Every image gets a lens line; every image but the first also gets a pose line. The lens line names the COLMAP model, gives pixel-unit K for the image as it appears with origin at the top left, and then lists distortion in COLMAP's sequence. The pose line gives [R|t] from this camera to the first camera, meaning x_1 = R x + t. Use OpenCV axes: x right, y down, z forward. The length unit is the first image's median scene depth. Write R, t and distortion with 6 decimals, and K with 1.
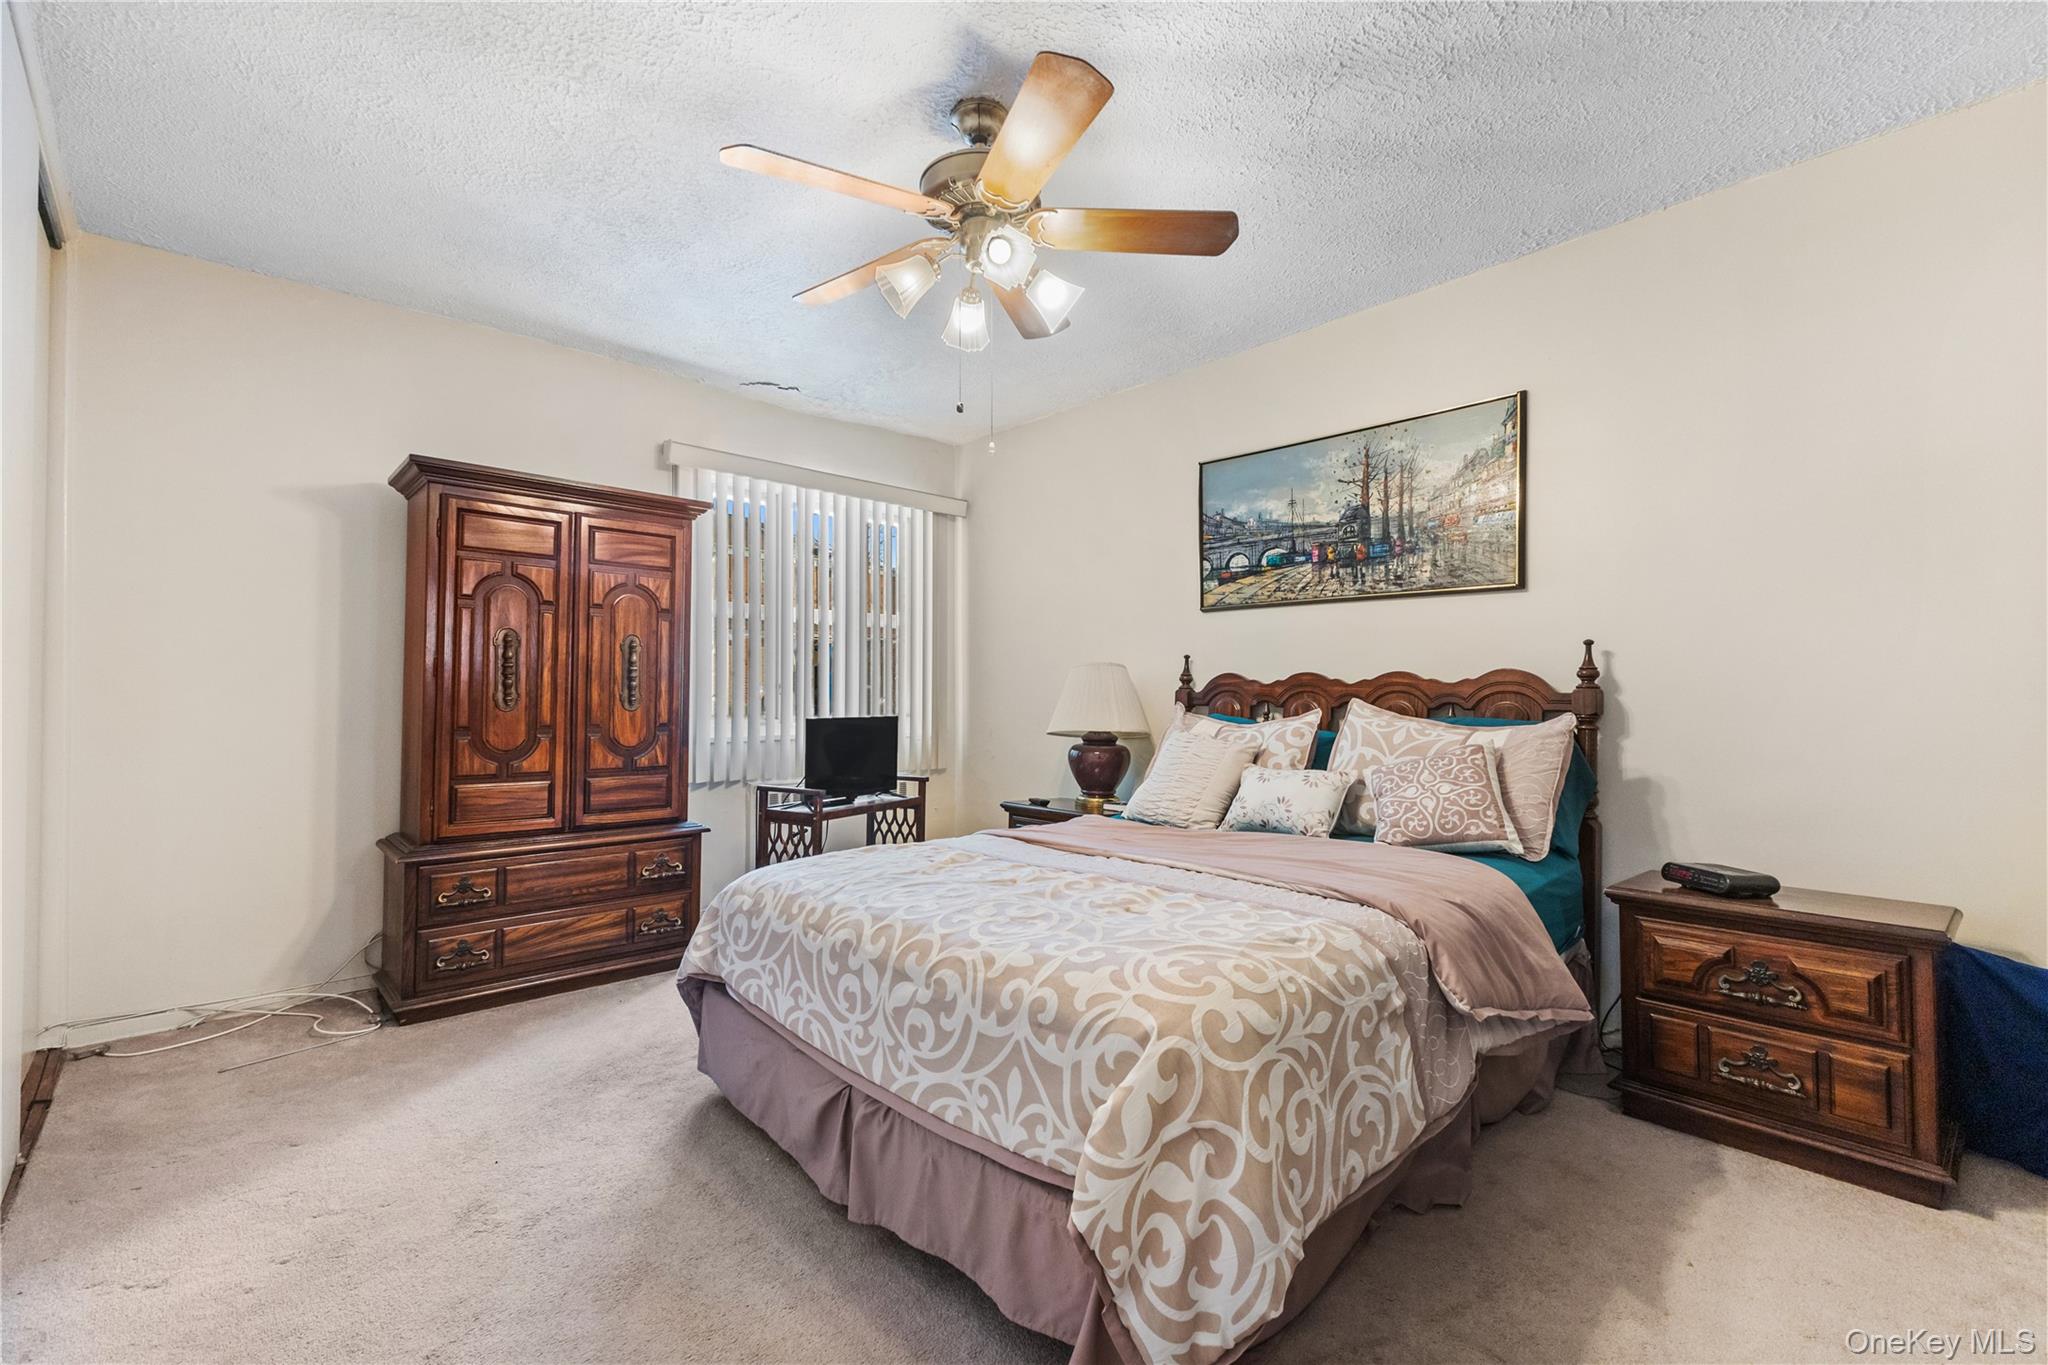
lens RADIAL K [[884.2, 0, 1016.8], [0, 884.2, 683.8], [0, 0, 1]] dist [0.012314, -0.004383]
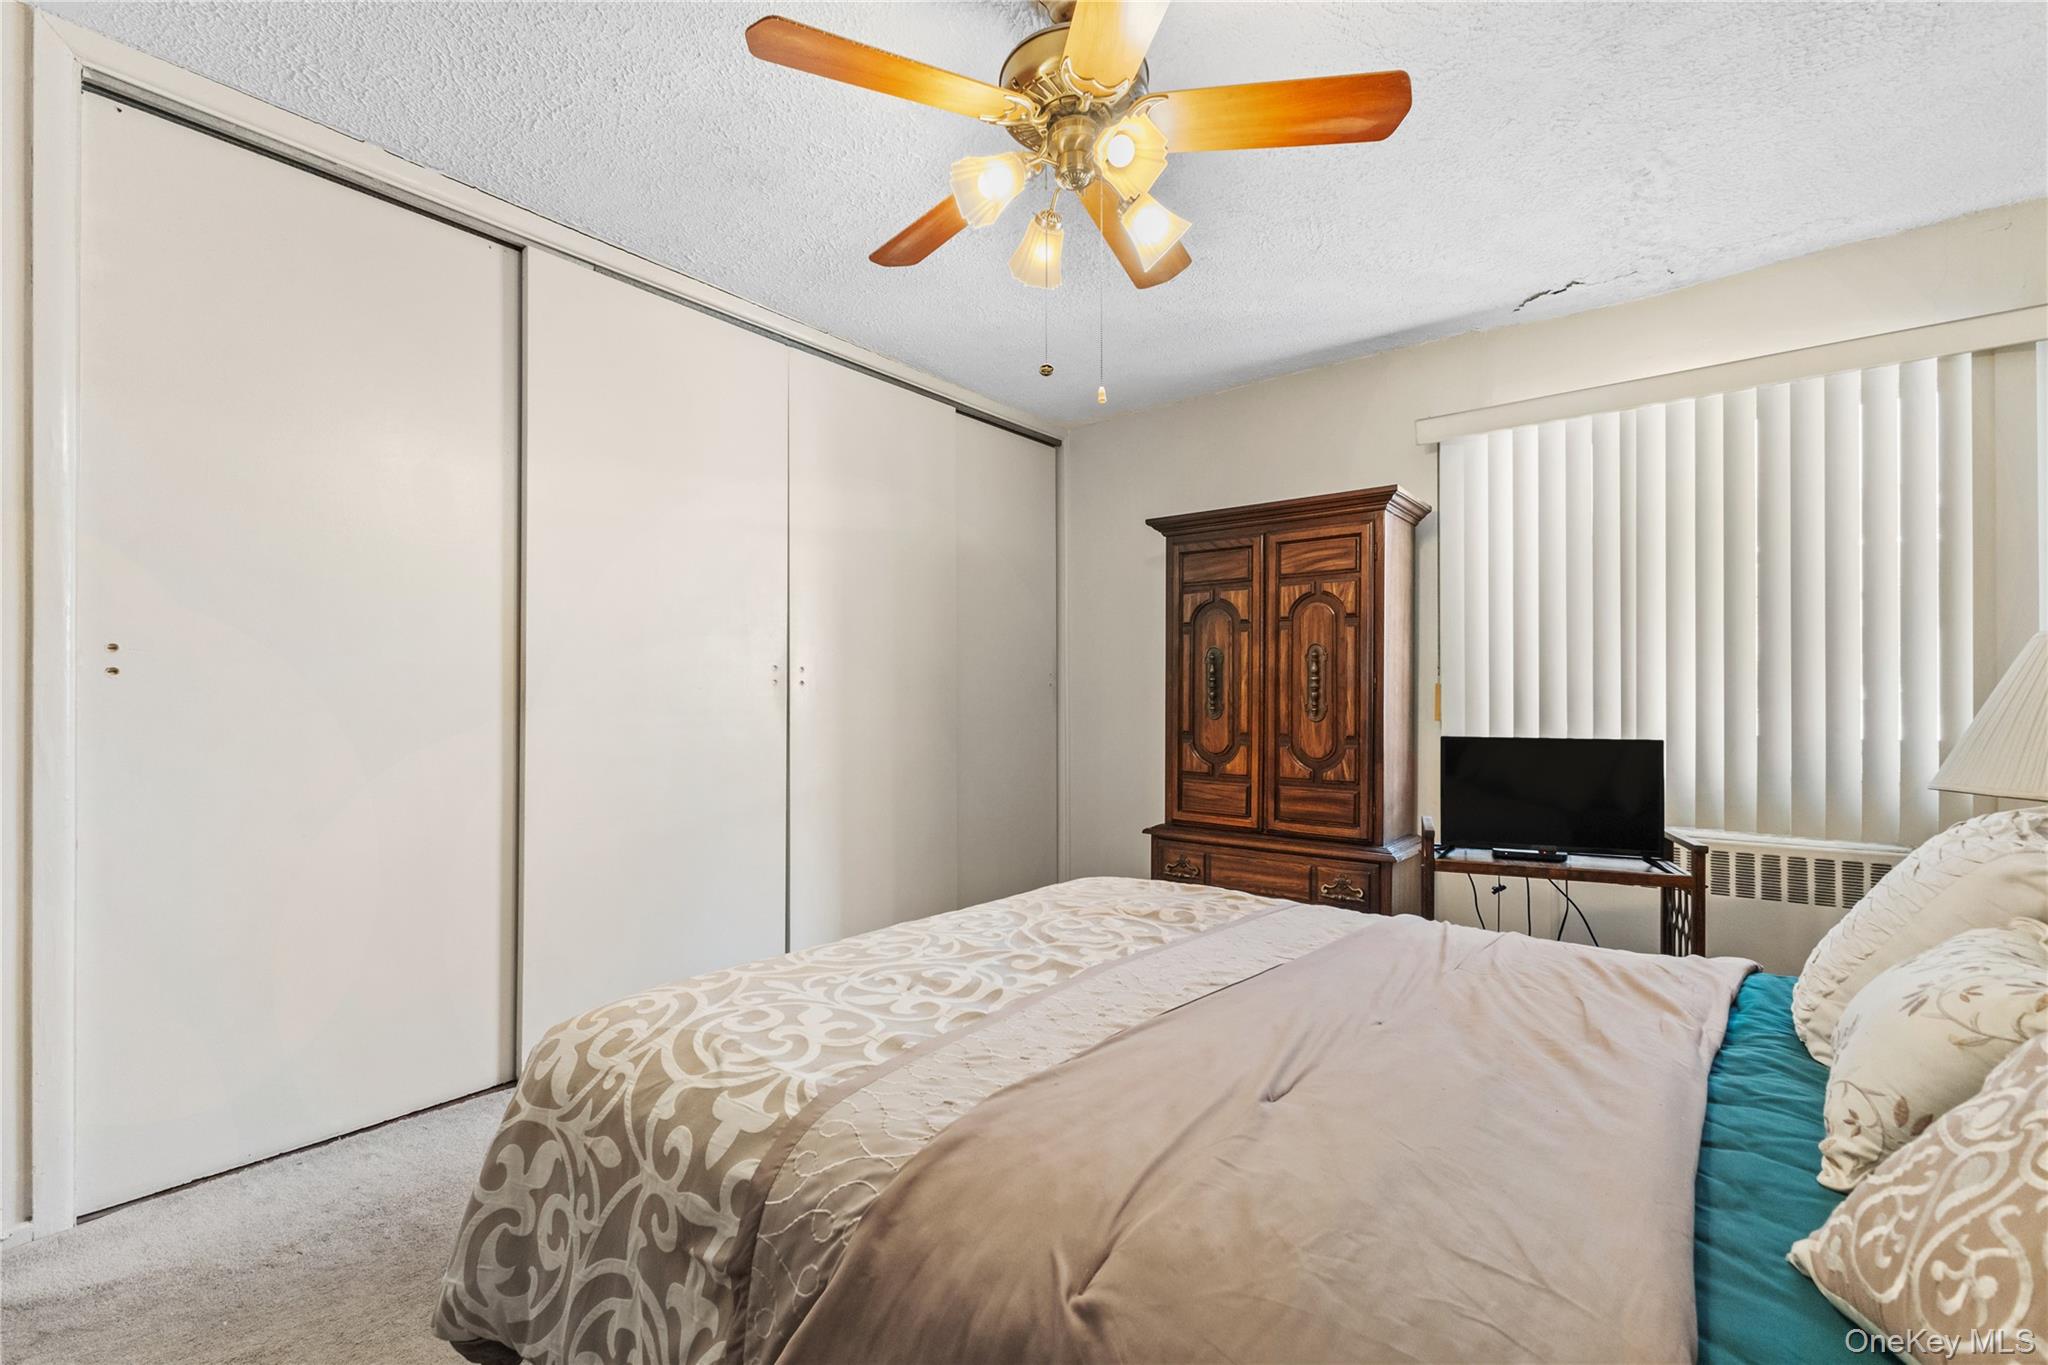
lens RADIAL K [[884.2, 0, 1016.1], [0, 884.2, 692.6], [0, 0, 1]] dist [0.012314, -0.004383]
pose [[0.146208, -0.014606, -0.989146, 0.497268], [0.013981, 0.999822, -0.012697, 0.006374], [0.989155, -0.011973, 0.146386, 0.543164]]
